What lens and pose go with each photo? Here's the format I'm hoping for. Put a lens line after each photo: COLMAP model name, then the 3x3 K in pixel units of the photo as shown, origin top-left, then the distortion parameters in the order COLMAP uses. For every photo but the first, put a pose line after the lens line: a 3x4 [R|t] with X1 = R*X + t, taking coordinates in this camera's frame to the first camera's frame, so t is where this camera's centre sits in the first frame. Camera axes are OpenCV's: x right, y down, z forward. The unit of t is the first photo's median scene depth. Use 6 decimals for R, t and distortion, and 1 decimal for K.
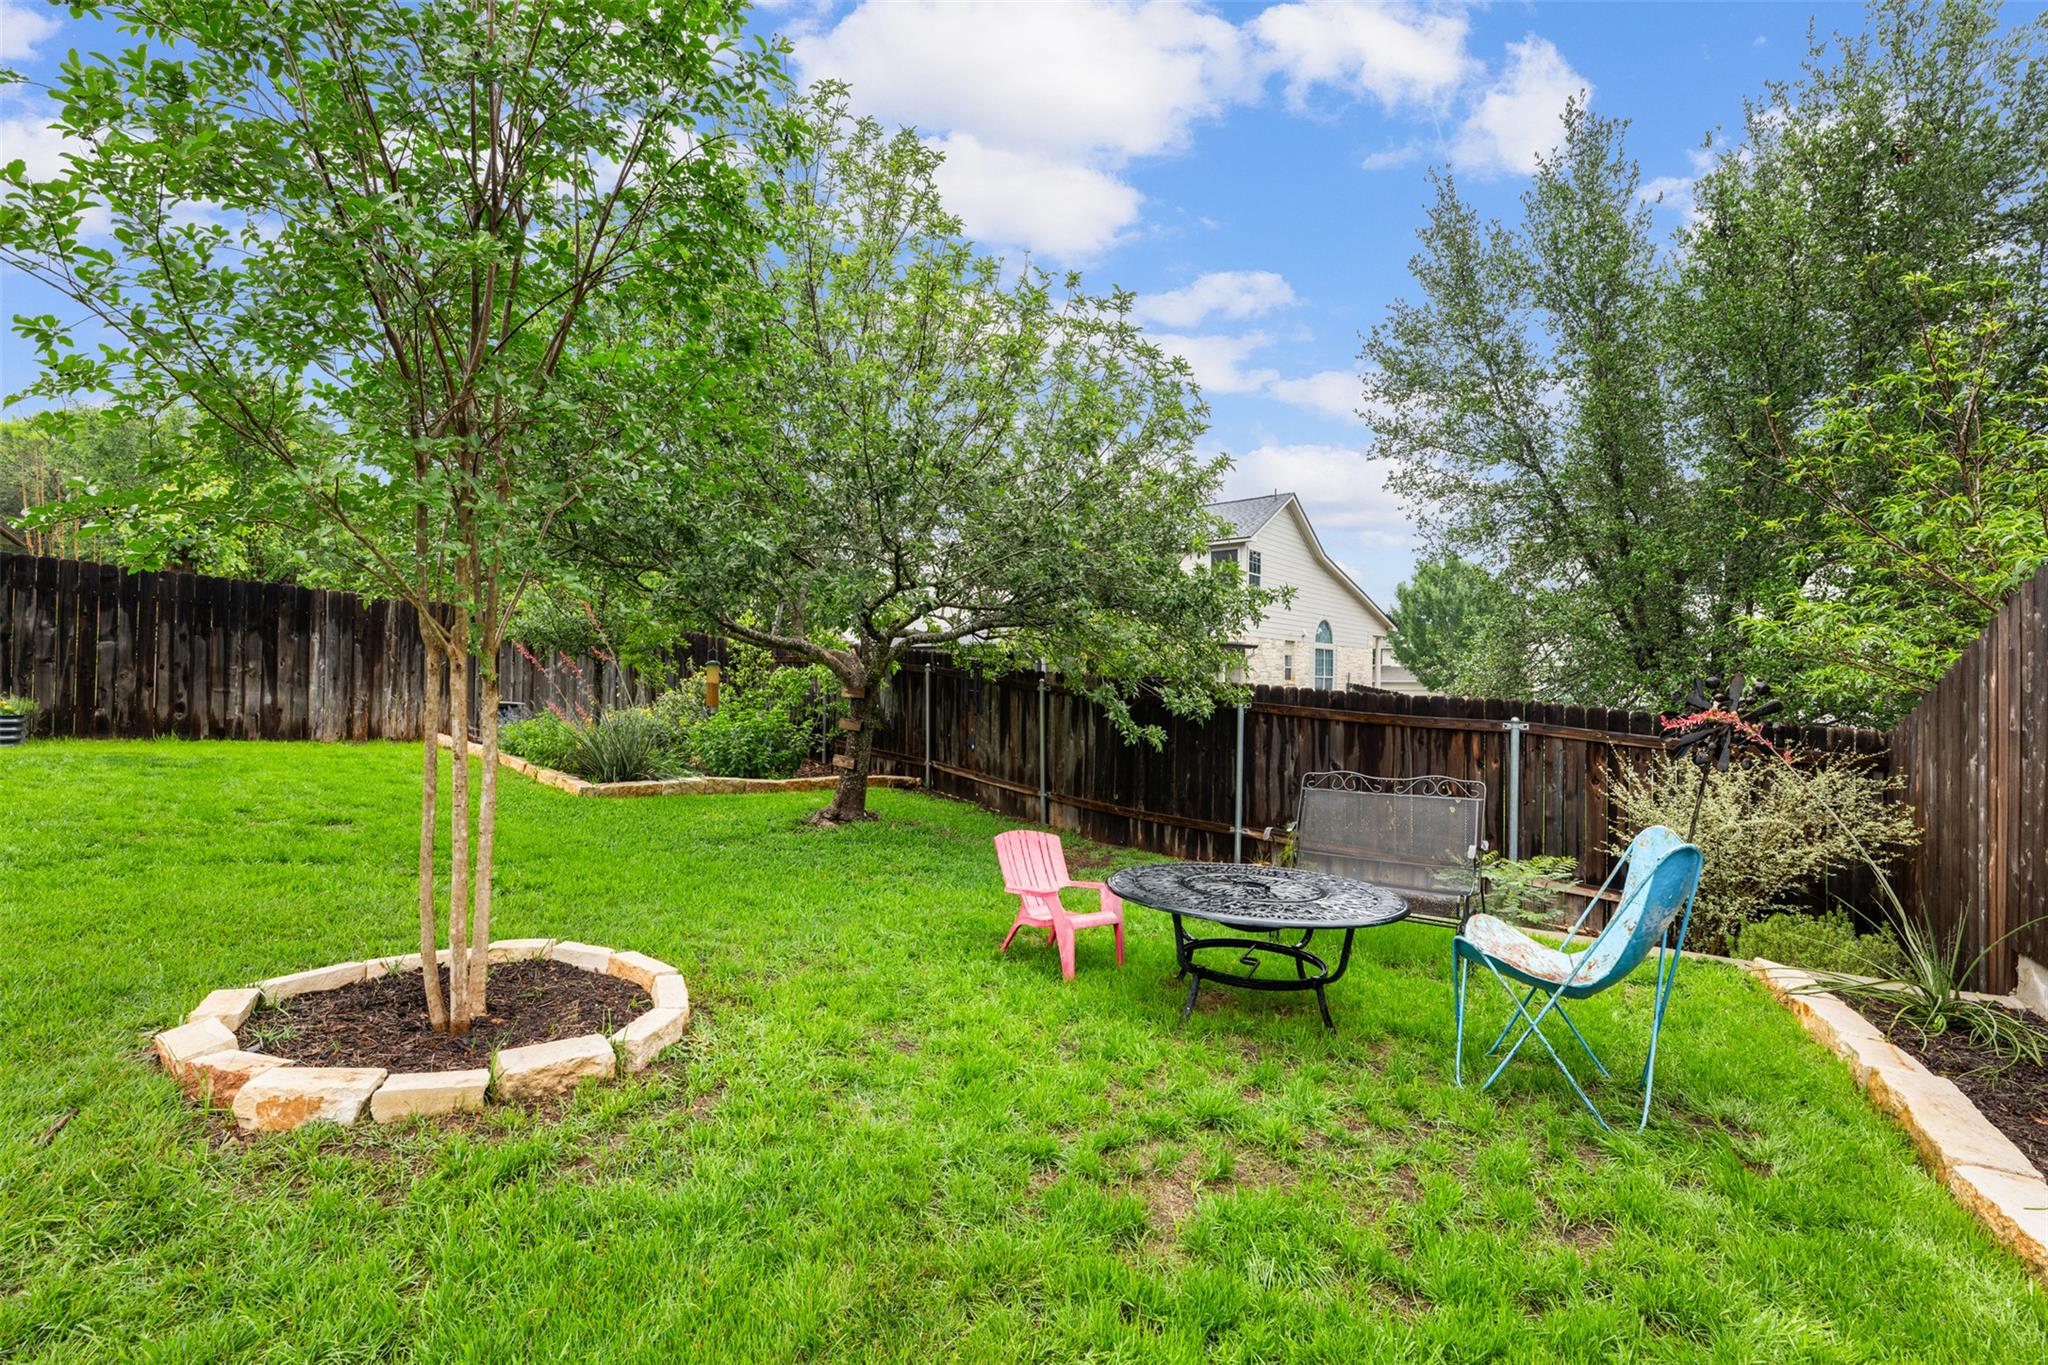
lens RADIAL K [[851.6, 0, 1023.8], [0, 851.6, 668.5], [0, 0, 1]] dist [-0.001792, 0.000641]
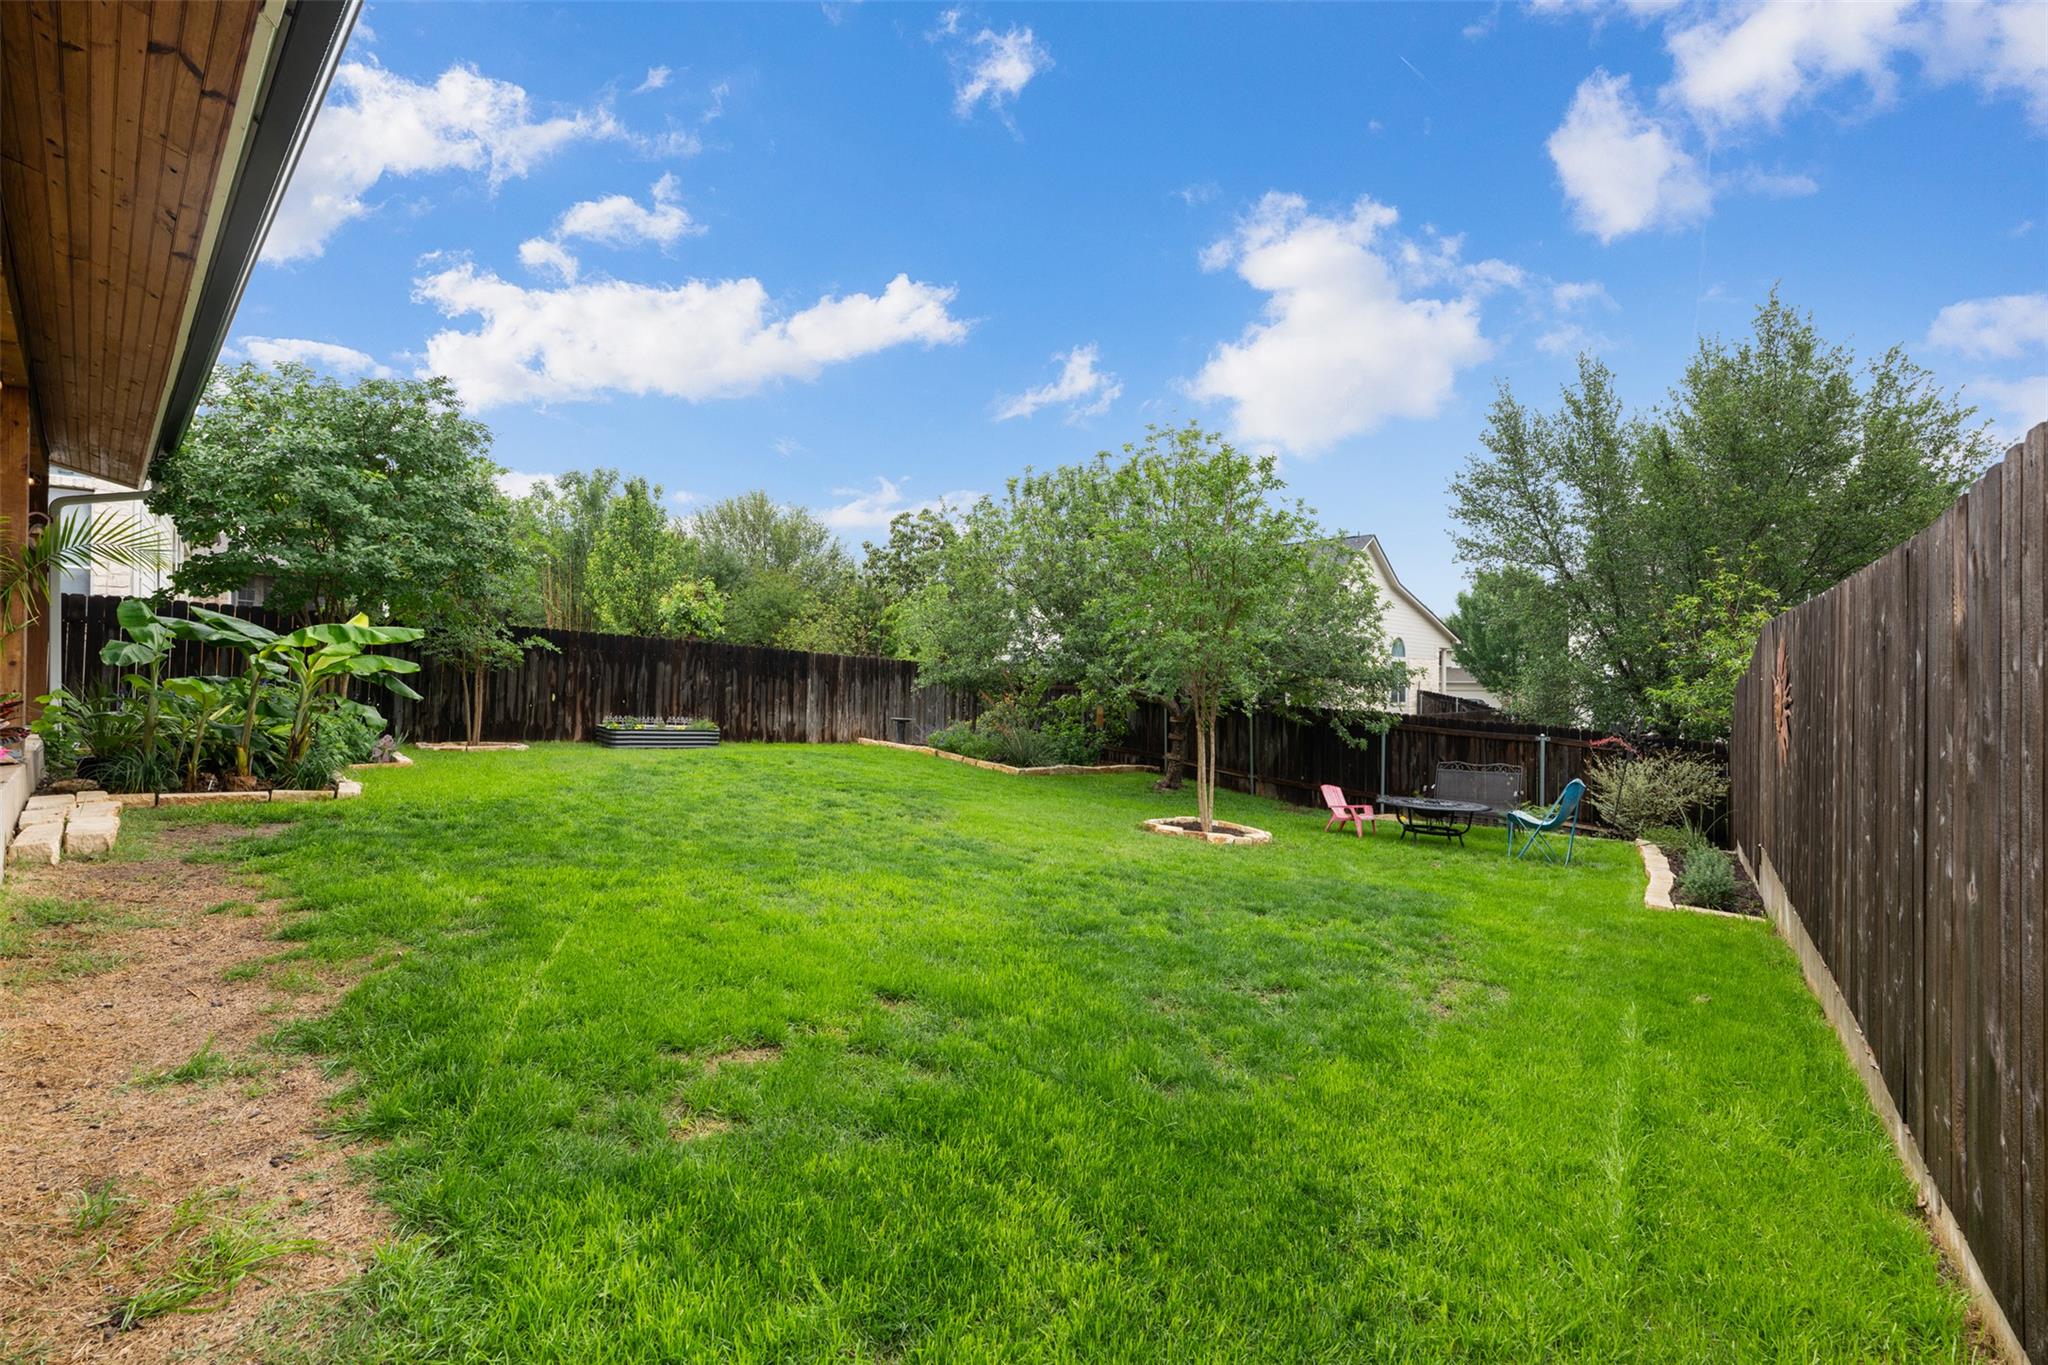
lens RADIAL K [[851.6, 0, 1019.5], [0, 851.6, 668.1], [0, 0, 1]] dist [-0.001792, 0.000641]
pose [[0.998297, -0.002718, -0.058273, -0.337275], [0.002935, 0.999989, 0.003634, -0.070912], [0.058263, -0.003799, 0.998294, -0.683373]]
